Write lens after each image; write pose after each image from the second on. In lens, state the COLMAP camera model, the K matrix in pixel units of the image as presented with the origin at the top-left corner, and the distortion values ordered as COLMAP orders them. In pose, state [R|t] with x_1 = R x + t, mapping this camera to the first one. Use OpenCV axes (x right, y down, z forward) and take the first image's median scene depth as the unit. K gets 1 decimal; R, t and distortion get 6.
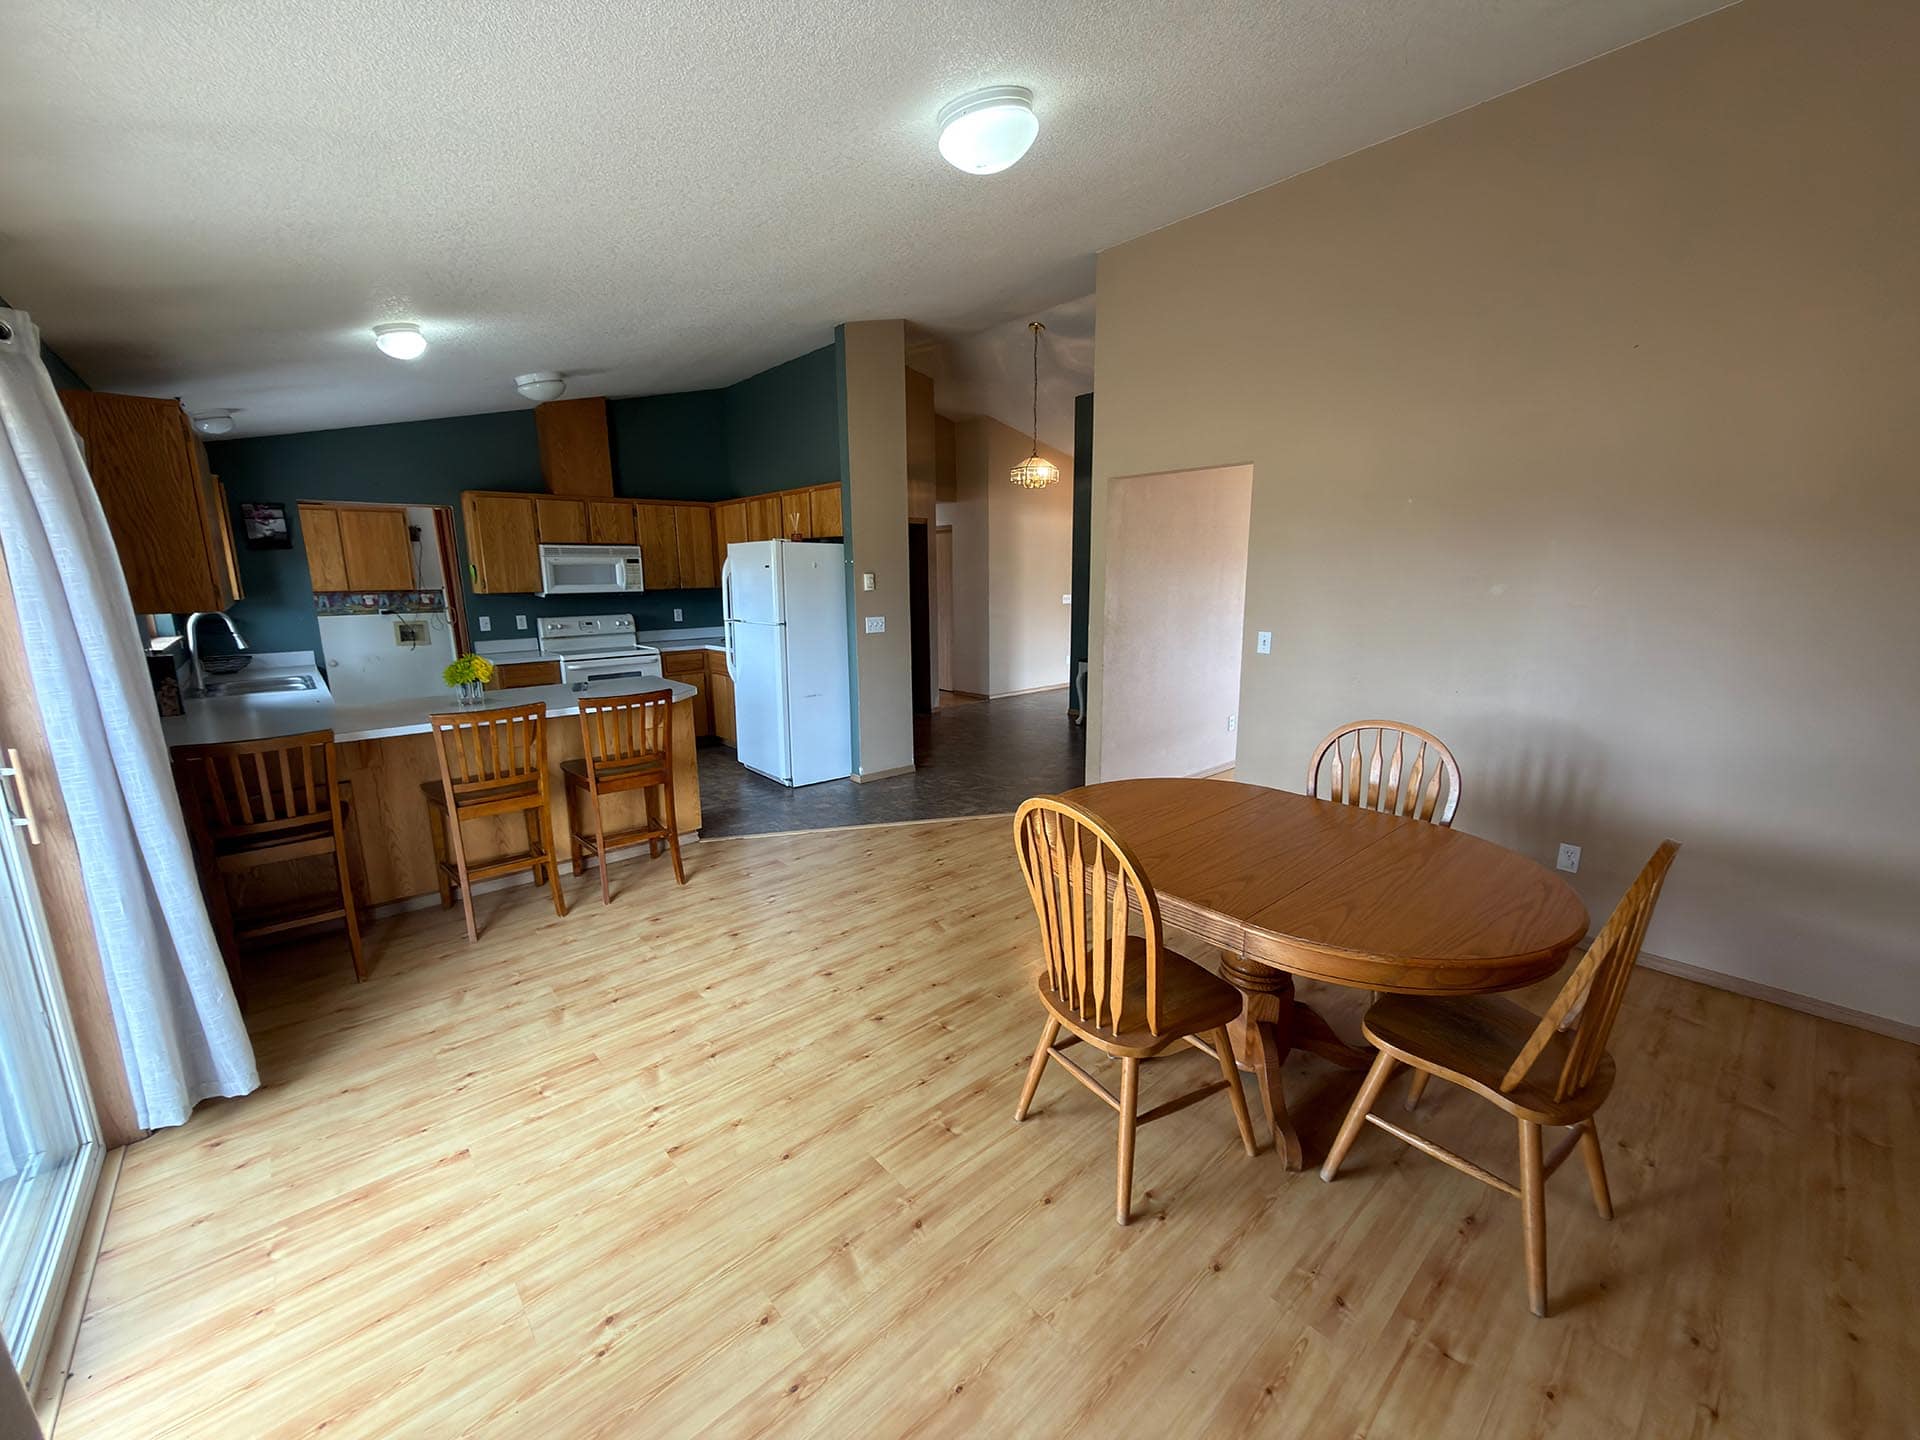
lens RADIAL K [[769.7, 0, 958.9], [0, 769.7, 722.4], [0, 0, 1]] dist [-0.004255, -0.000160]
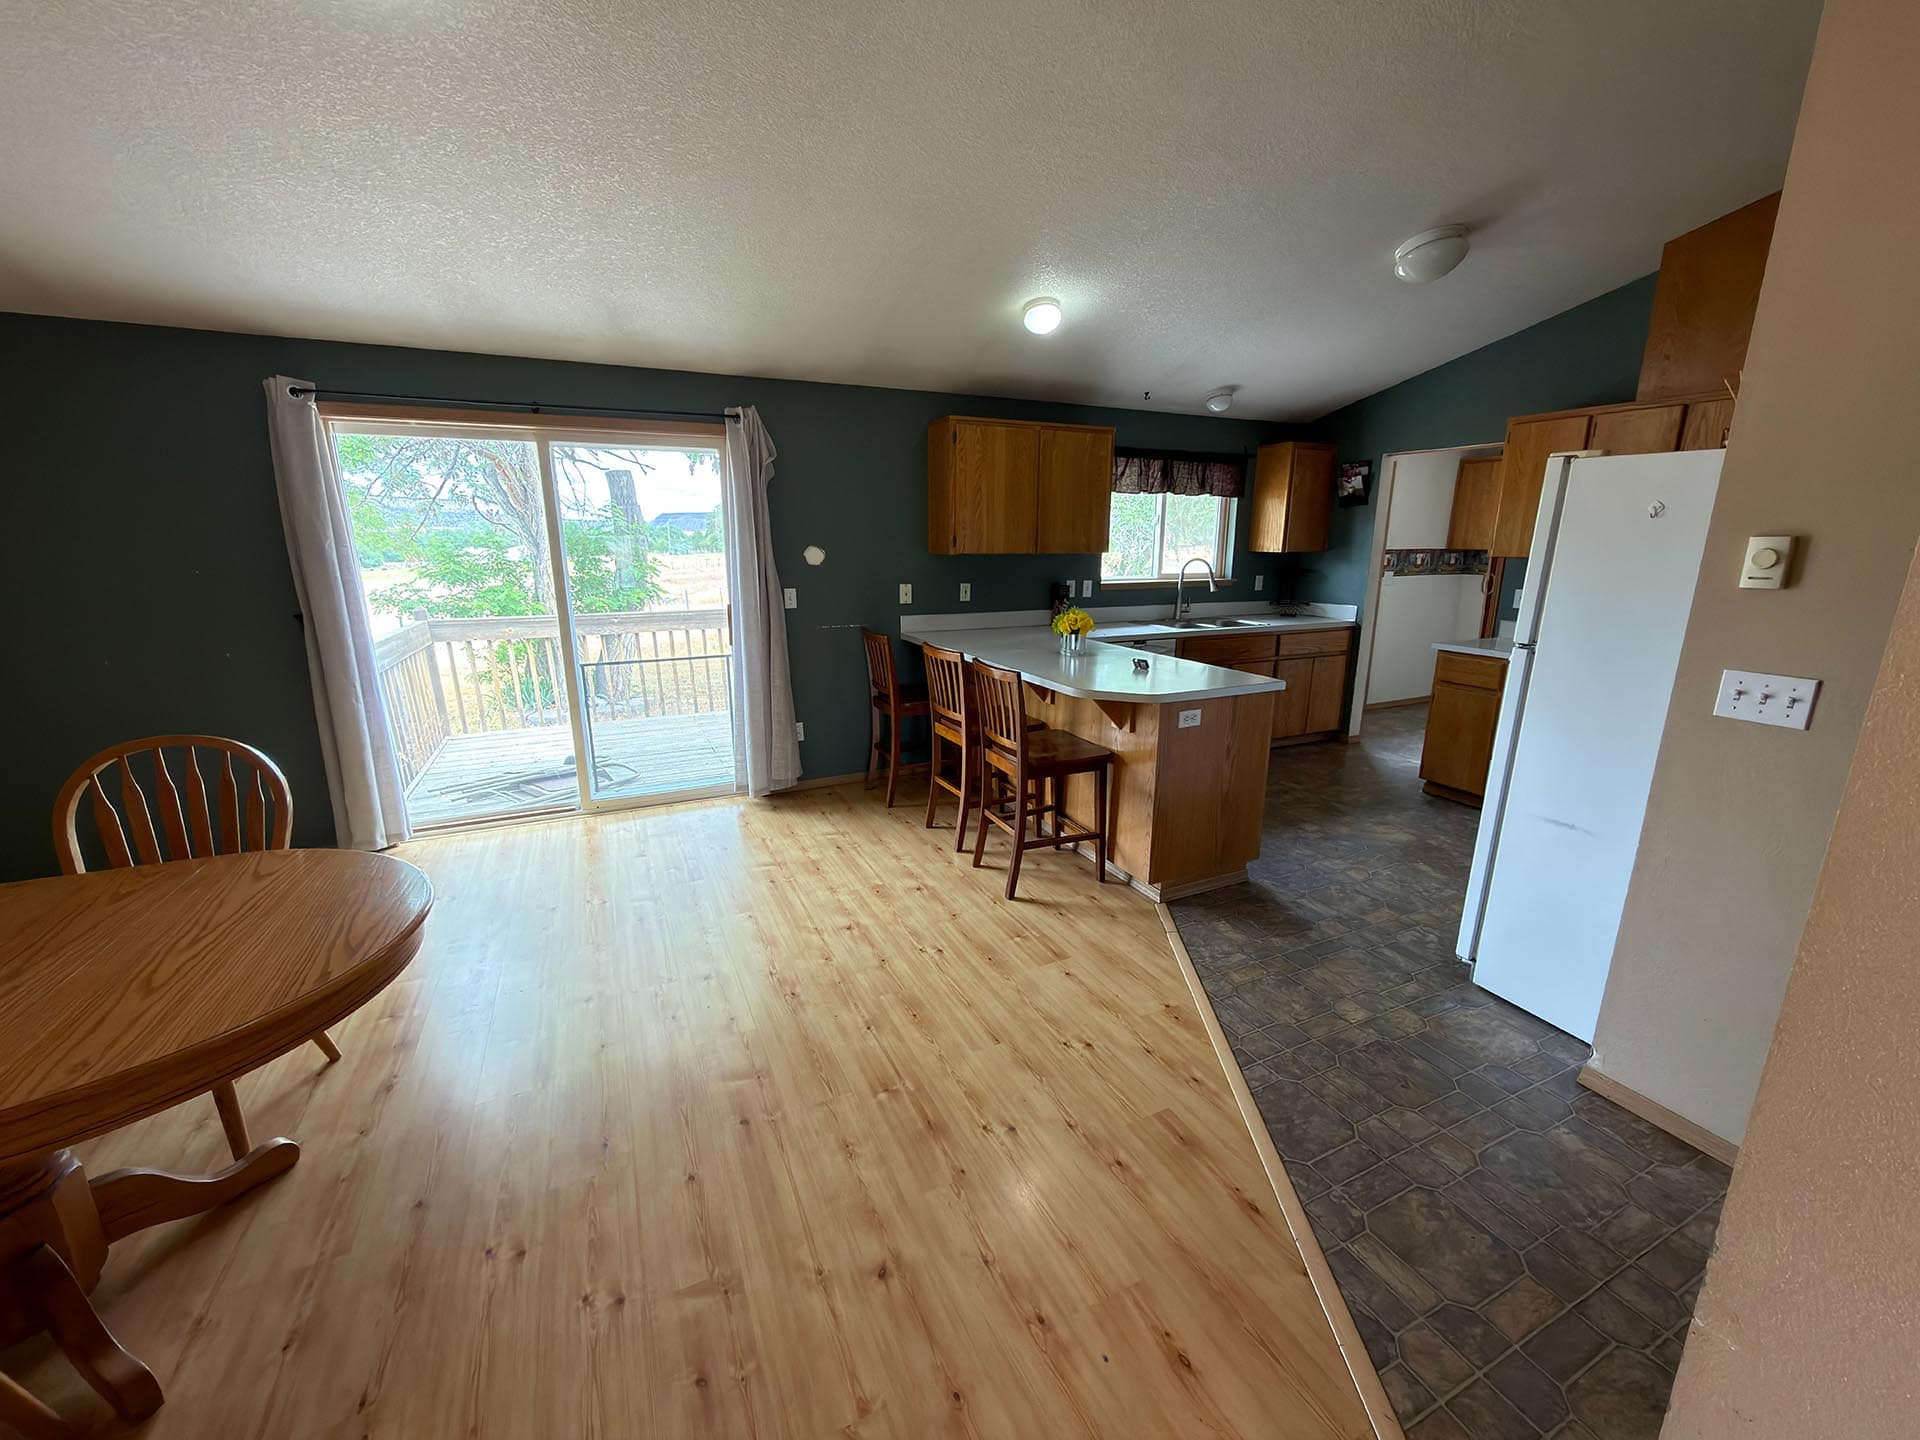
lens RADIAL K [[769.7, 0, 961.0], [0, 769.7, 719.9], [0, 0, 1]] dist [-0.004255, -0.000160]
pose [[-0.281459, 0.231174, -0.931310, 0.417267], [-0.185954, 0.939008, 0.289284, -0.219581], [0.941383, 0.254603, -0.221305, 1.132963]]
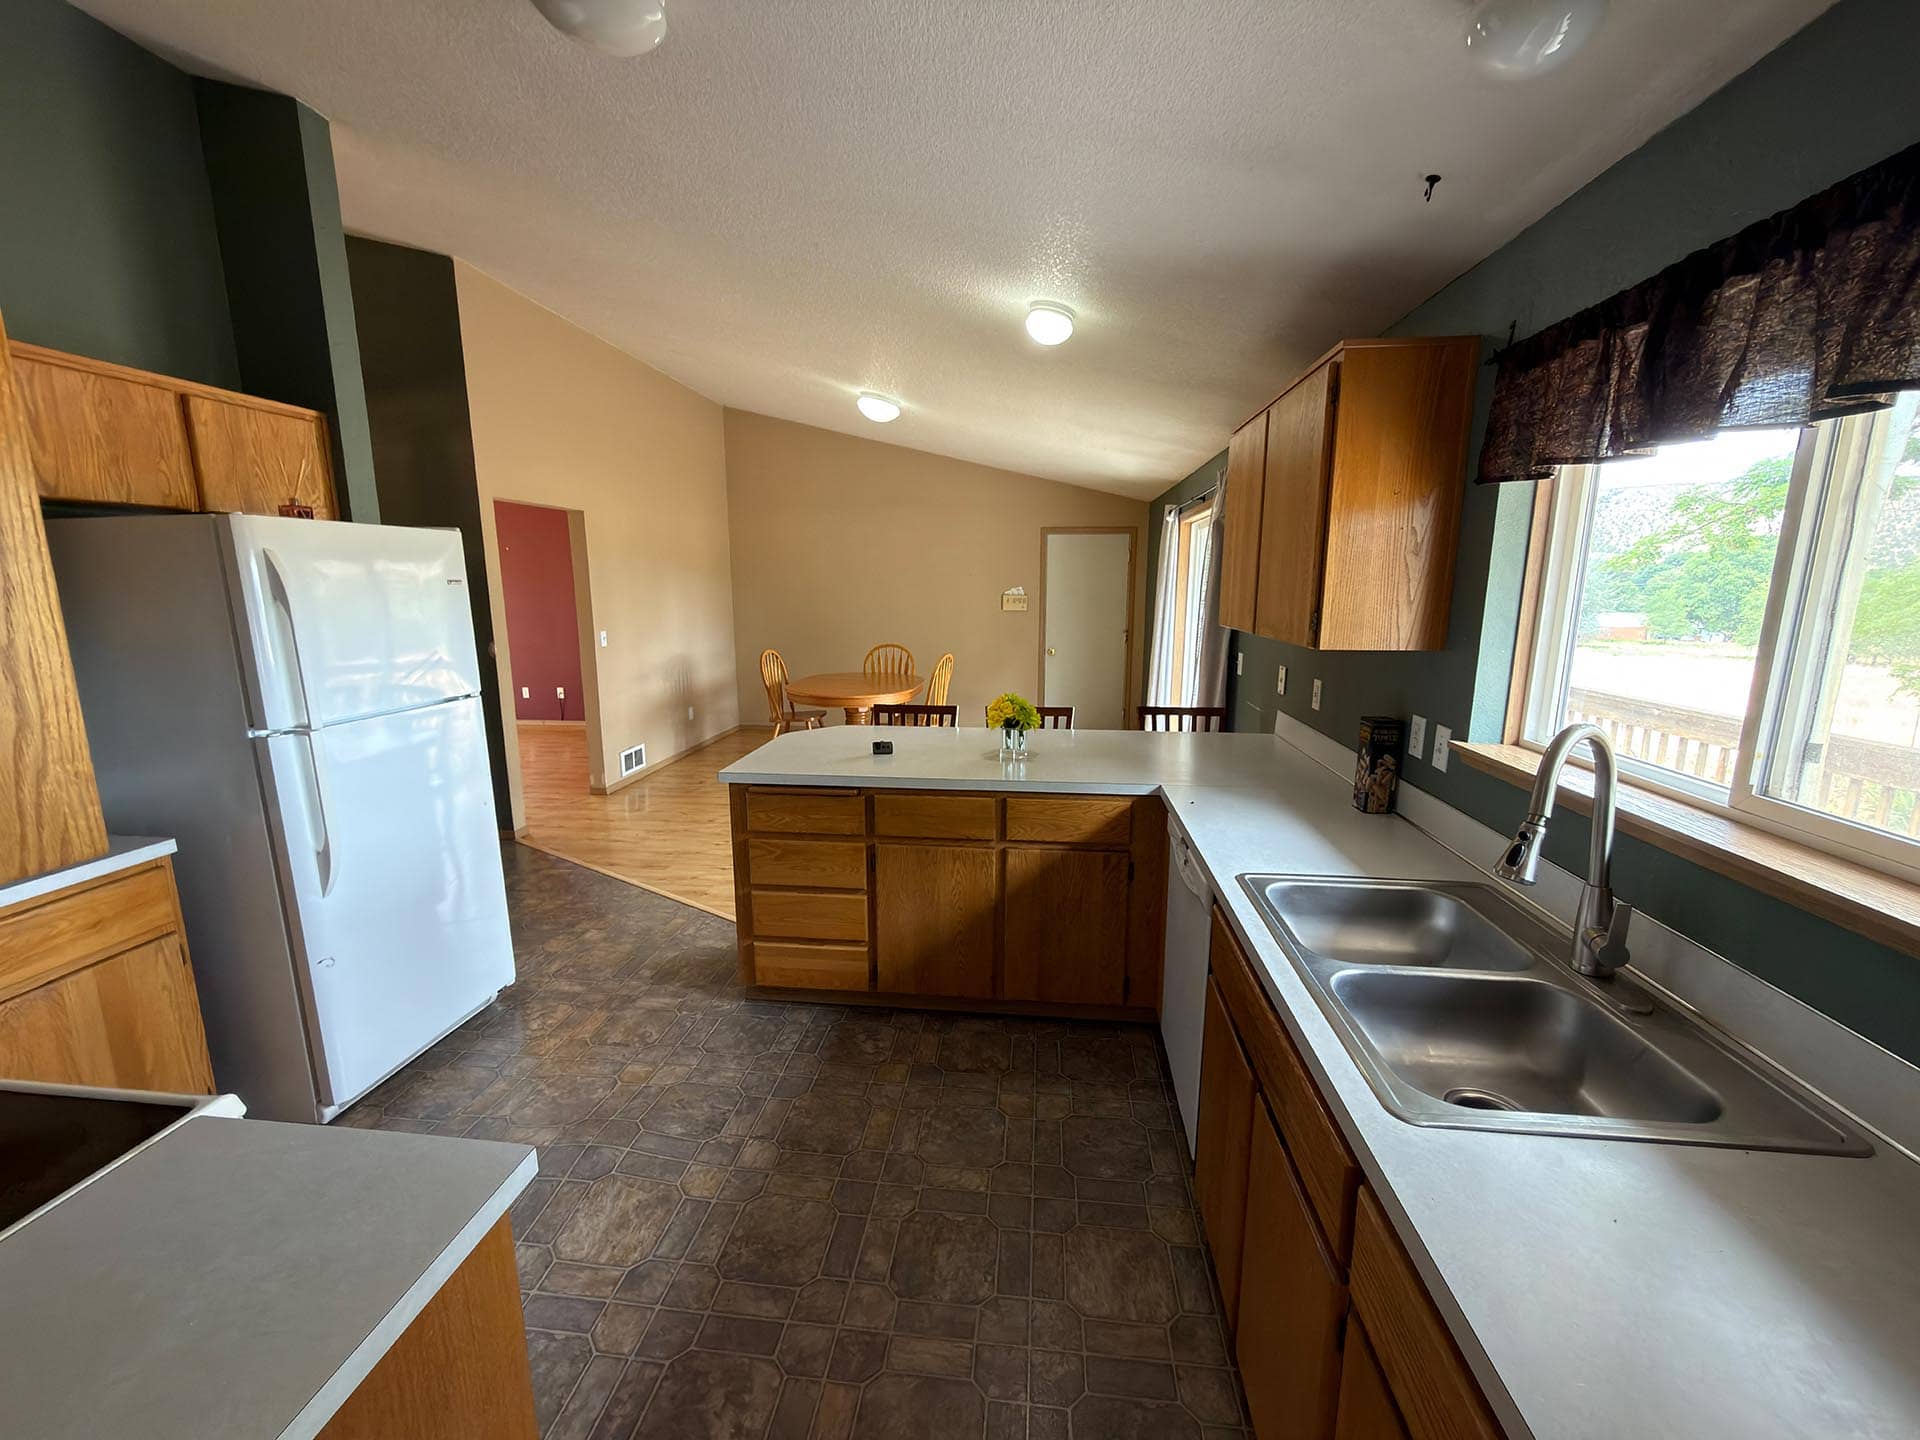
lens RADIAL K [[769.7, 0, 959.5], [0, 769.7, 720.1], [0, 0, 1]] dist [-0.004255, -0.000160]
pose [[-0.668939, -0.126304, 0.732508, -1.185778], [0.153070, 0.940930, 0.302028, -0.308465], [-0.727386, 0.314163, -0.610091, 1.534507]]
